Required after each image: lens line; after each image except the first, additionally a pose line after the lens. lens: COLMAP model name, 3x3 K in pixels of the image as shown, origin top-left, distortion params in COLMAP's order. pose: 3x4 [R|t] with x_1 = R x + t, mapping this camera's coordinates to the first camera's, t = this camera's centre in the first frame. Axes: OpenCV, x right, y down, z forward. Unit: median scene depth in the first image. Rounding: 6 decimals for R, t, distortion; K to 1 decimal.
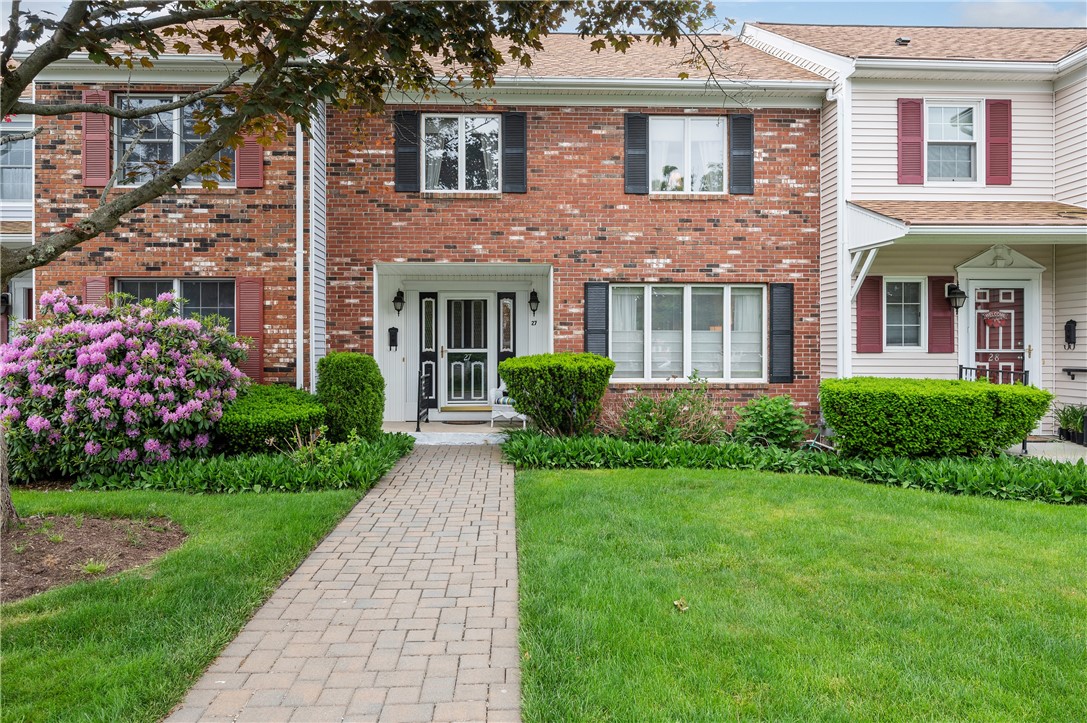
lens RADIAL K [[661.7, 0, 538.9], [0, 661.7, 356.6], [0, 0, 1]] dist [-0.001676, 0.000357]
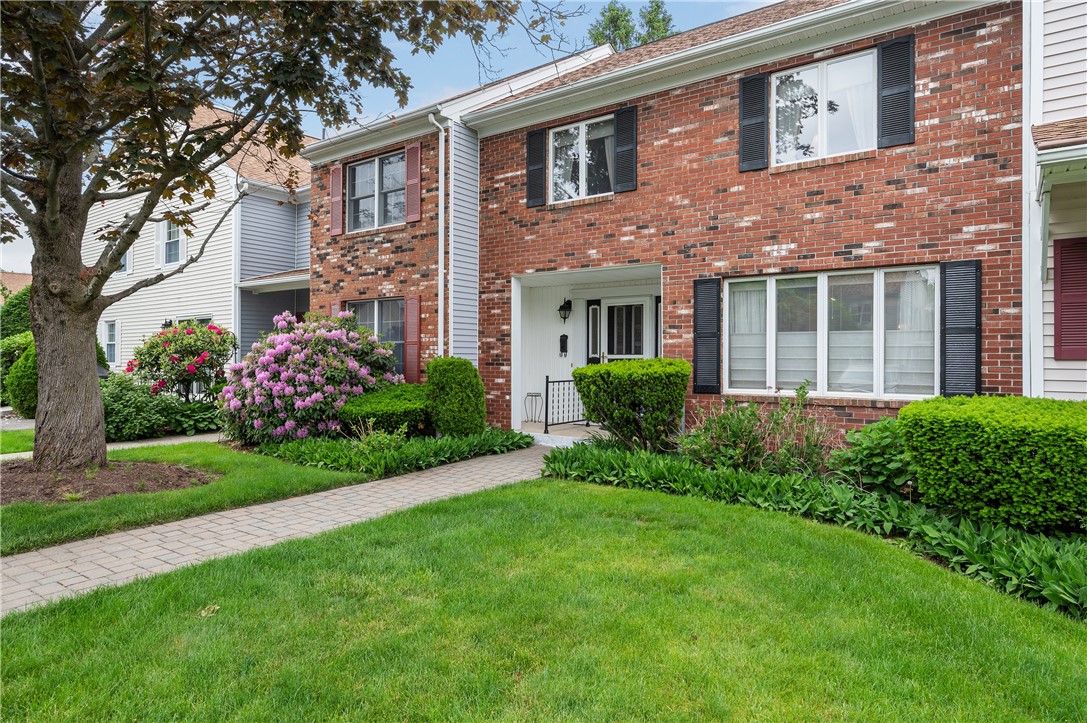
lens RADIAL K [[633.3, 0, 542.8], [0, 633.3, 359.3], [0, 0, 1]] dist [-0.000708, 0.000488]
pose [[0.798385, 0.004209, -0.602133, 0.420393], [-0.010119, 0.999928, -0.006427, 0.002566], [0.602062, 0.011224, 0.798370, 0.197407]]
